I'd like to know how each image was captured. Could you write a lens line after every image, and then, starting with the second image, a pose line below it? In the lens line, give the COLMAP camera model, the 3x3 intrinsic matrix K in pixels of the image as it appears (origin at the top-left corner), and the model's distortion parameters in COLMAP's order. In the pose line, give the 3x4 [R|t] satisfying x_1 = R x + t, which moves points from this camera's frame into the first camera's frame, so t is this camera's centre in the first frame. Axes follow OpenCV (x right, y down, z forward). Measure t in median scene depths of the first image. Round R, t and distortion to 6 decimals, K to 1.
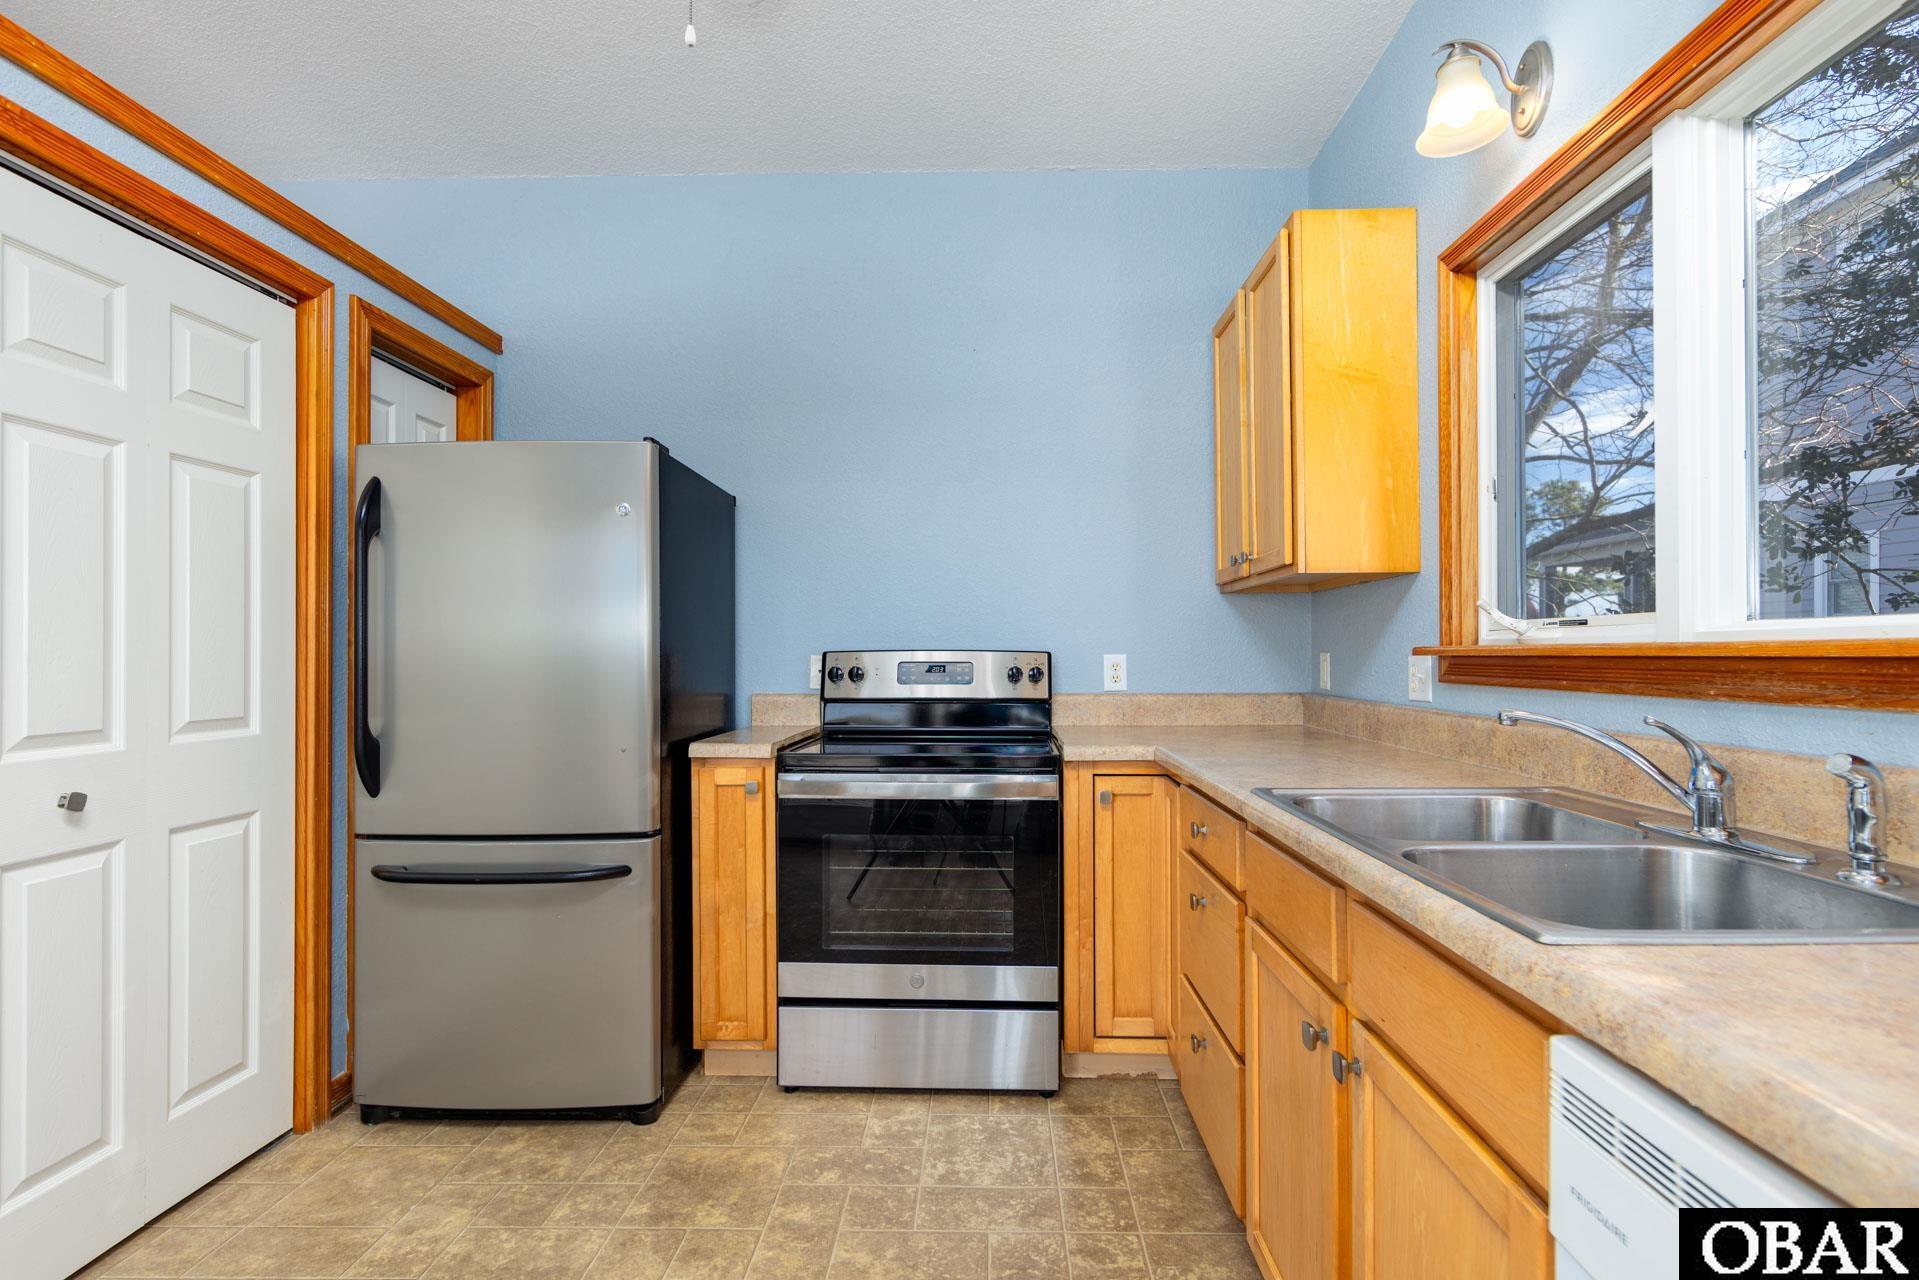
lens RADIAL K [[891.2, 0, 962.0], [0, 891.2, 647.0], [0, 0, 1]] dist [-0.000205, -0.000731]
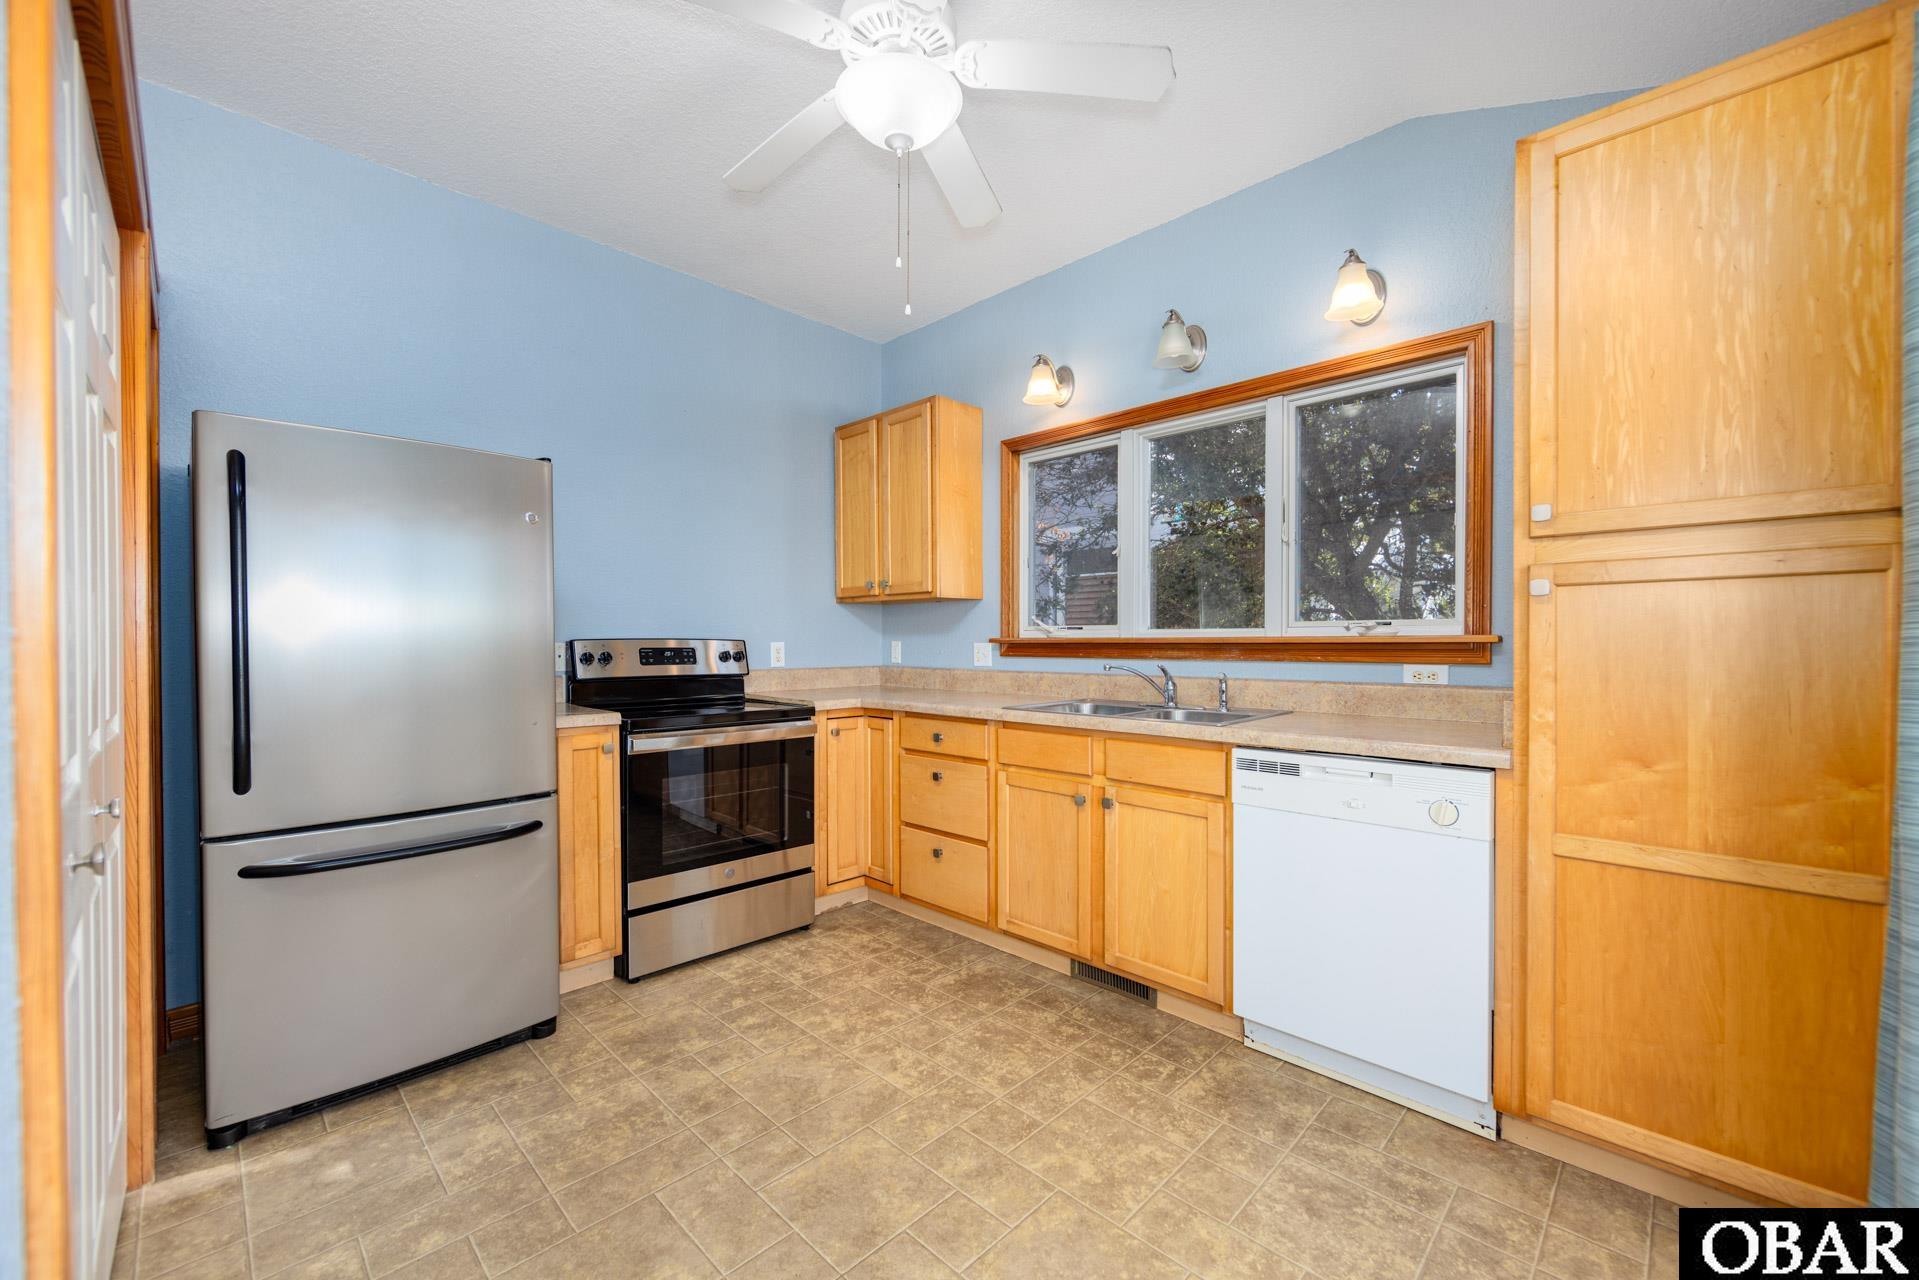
lens RADIAL K [[753.6, 0, 962.7], [0, 753.6, 643.5], [0, 0, 1]] dist [0.001628, -0.000203]
pose [[0.687385, 0.000006, 0.726293, -0.714931], [-0.006356, 0.999962, 0.006008, 0.001726], [-0.726265, -0.008746, 0.687359, -0.091782]]
